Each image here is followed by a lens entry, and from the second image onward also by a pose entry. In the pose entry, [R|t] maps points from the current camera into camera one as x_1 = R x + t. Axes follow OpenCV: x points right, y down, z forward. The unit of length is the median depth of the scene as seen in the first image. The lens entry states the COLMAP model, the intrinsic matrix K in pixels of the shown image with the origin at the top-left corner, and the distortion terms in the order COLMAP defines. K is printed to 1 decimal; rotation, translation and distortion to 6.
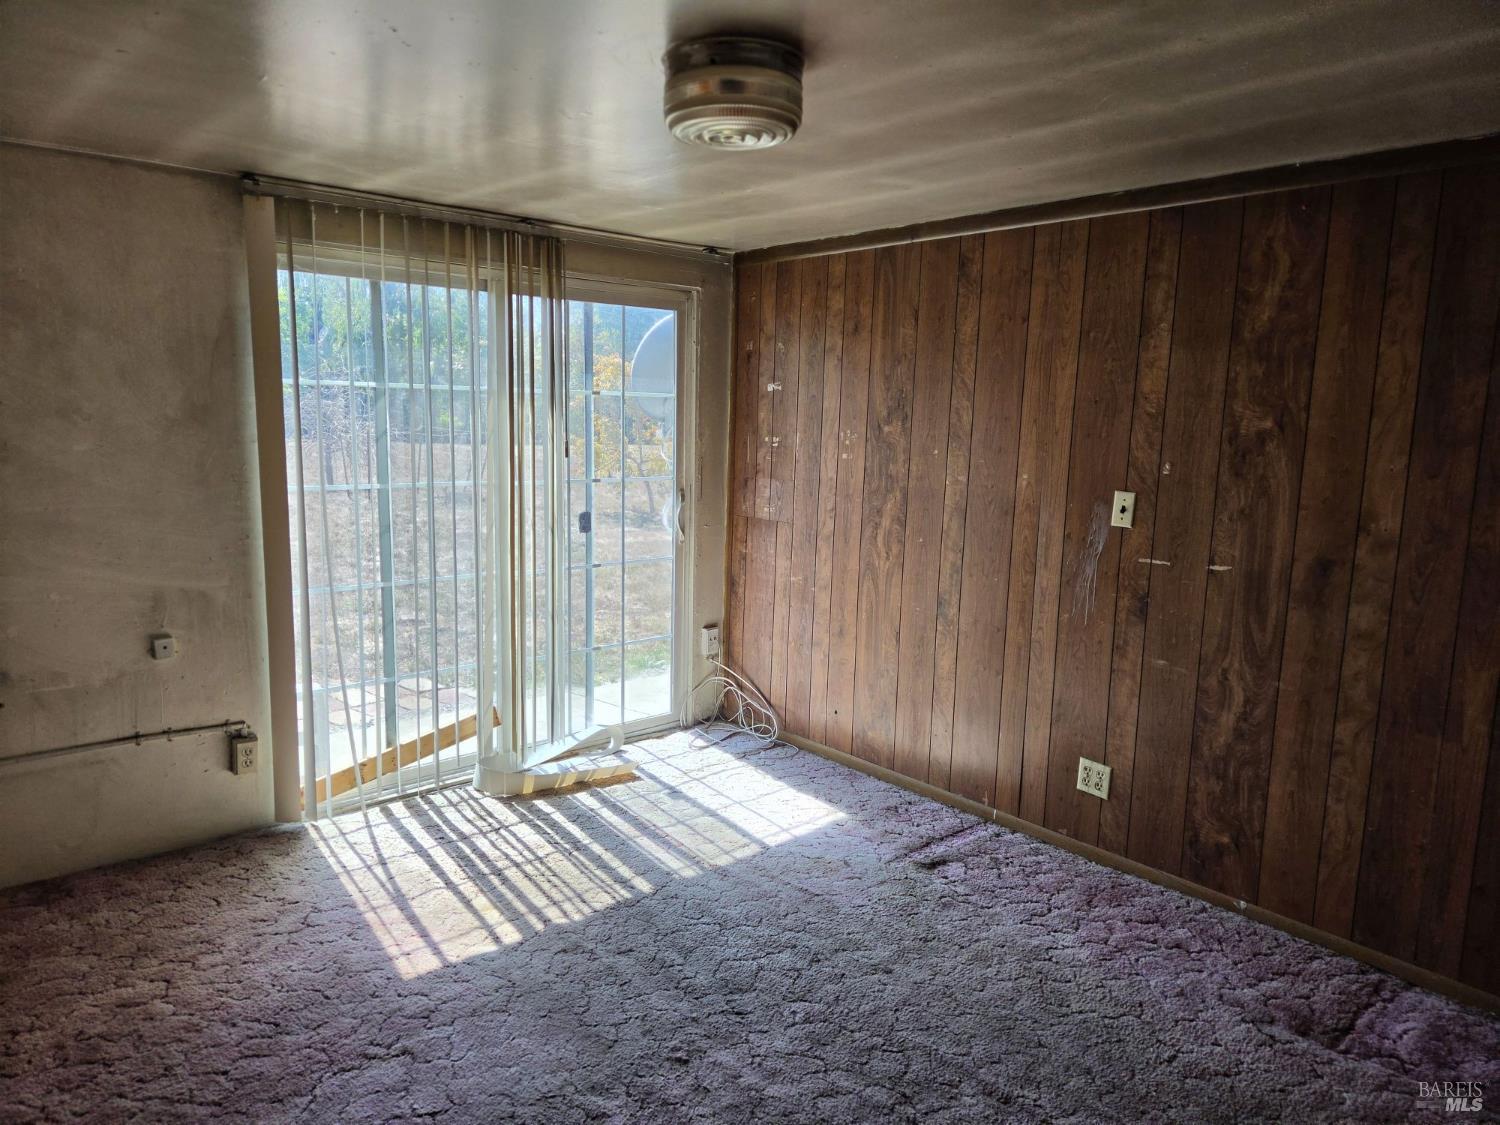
lens RADIAL K [[1017.4, 0, 753.2], [0, 1017.4, 561.1], [0, 0, 1]] dist [0.072771, -0.060675]
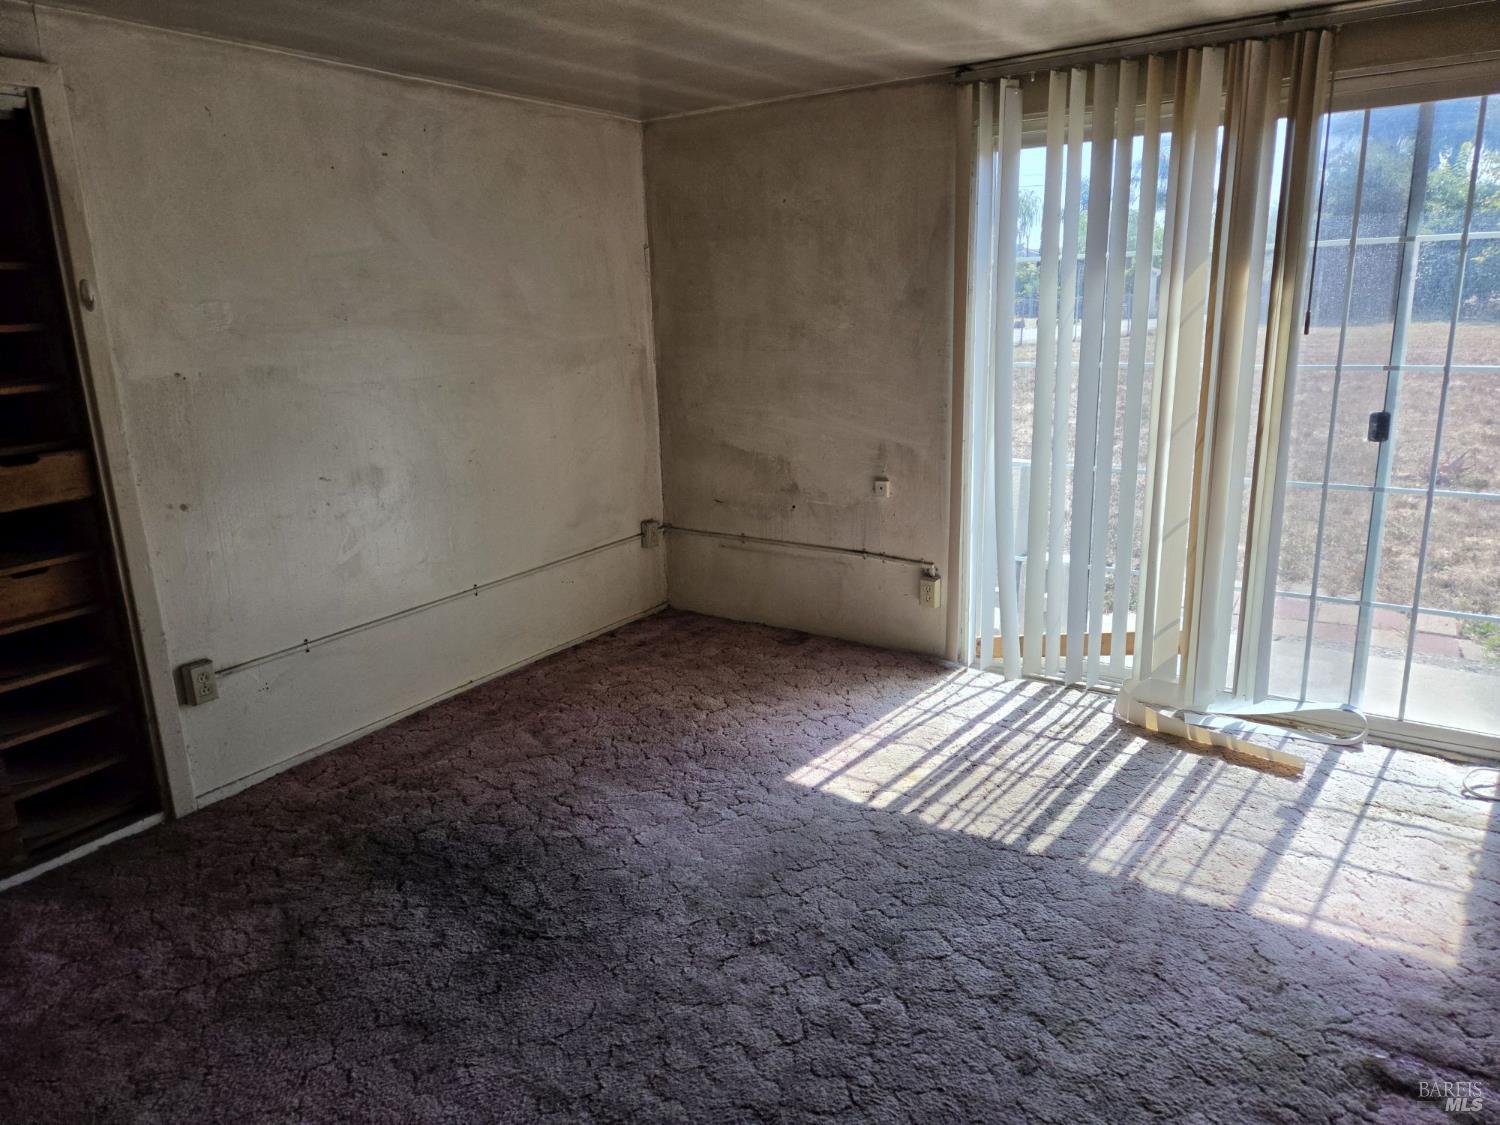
lens RADIAL K [[1017.4, 0, 753.2], [0, 1017.4, 561.1], [0, 0, 1]] dist [0.072771, -0.060675]
pose [[0.243860, 0.216051, -0.945439, 0.569584], [-0.108629, 0.974820, 0.194746, -0.053287], [0.963707, 0.055211, 0.261189, 0.509322]]
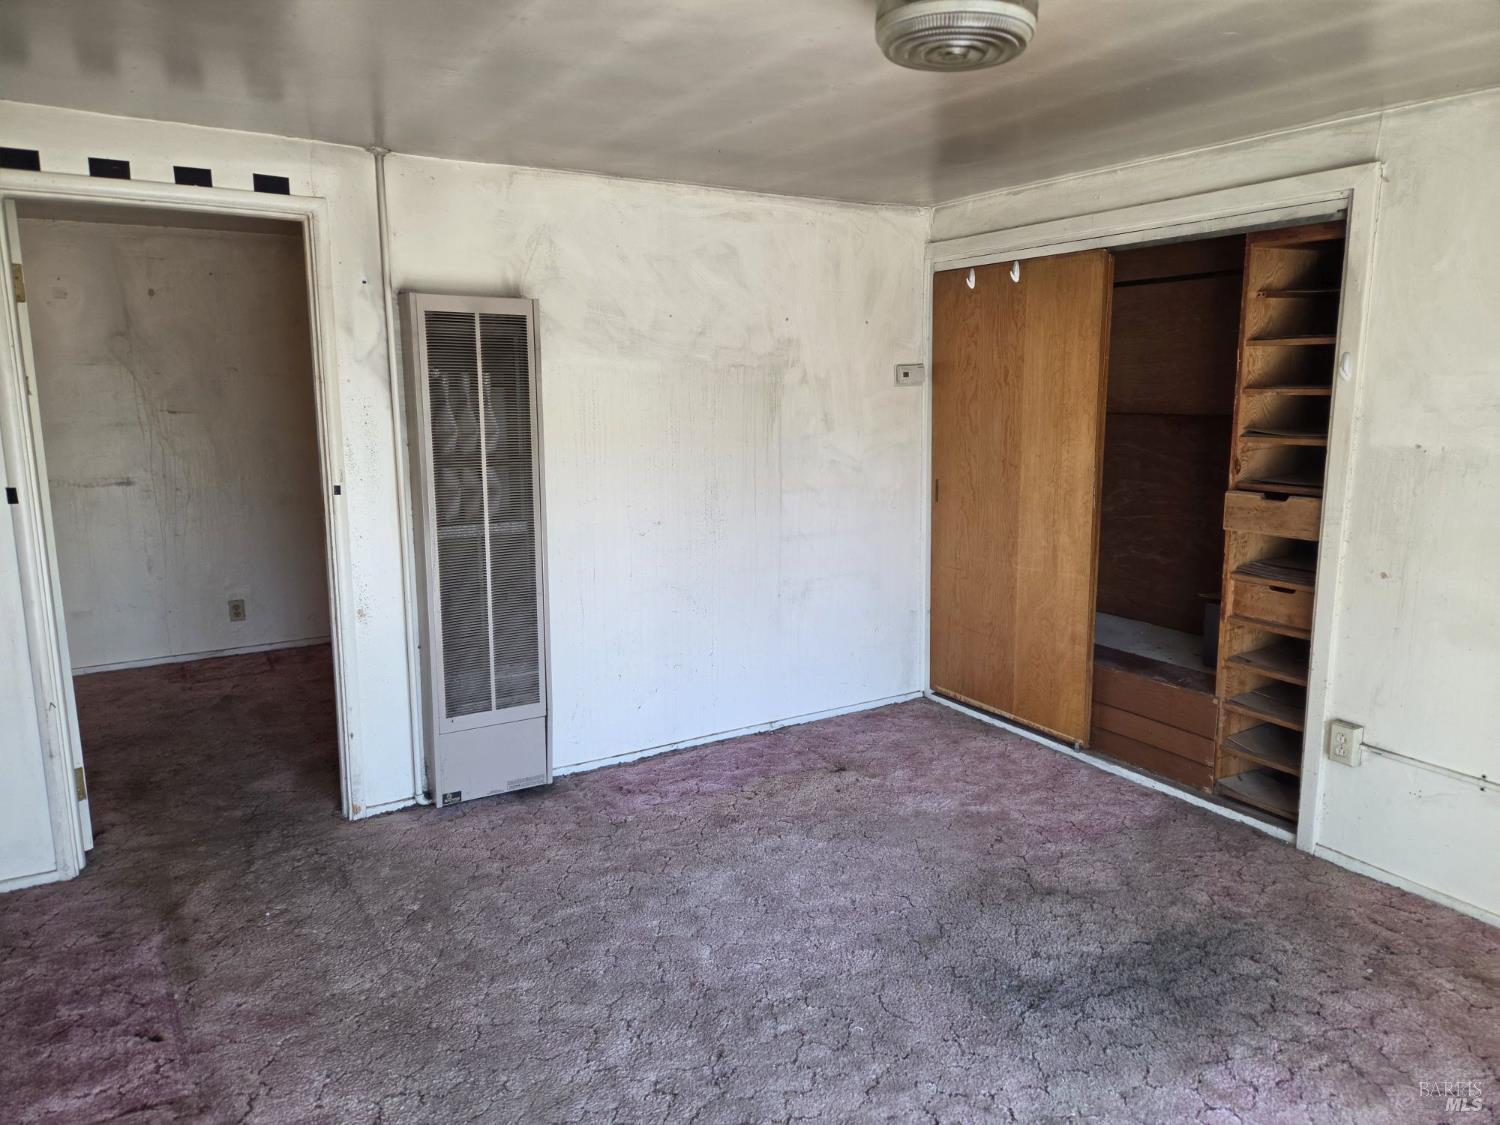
lens RADIAL K [[1017.4, 0, 753.2], [0, 1017.4, 561.1], [0, 0, 1]] dist [0.072771, -0.060675]
pose [[-0.980270, -0.062384, 0.187559, -0.018056], [0.002705, 0.944565, 0.328313, -0.173808], [-0.197643, 0.322343, -0.925761, 1.173823]]
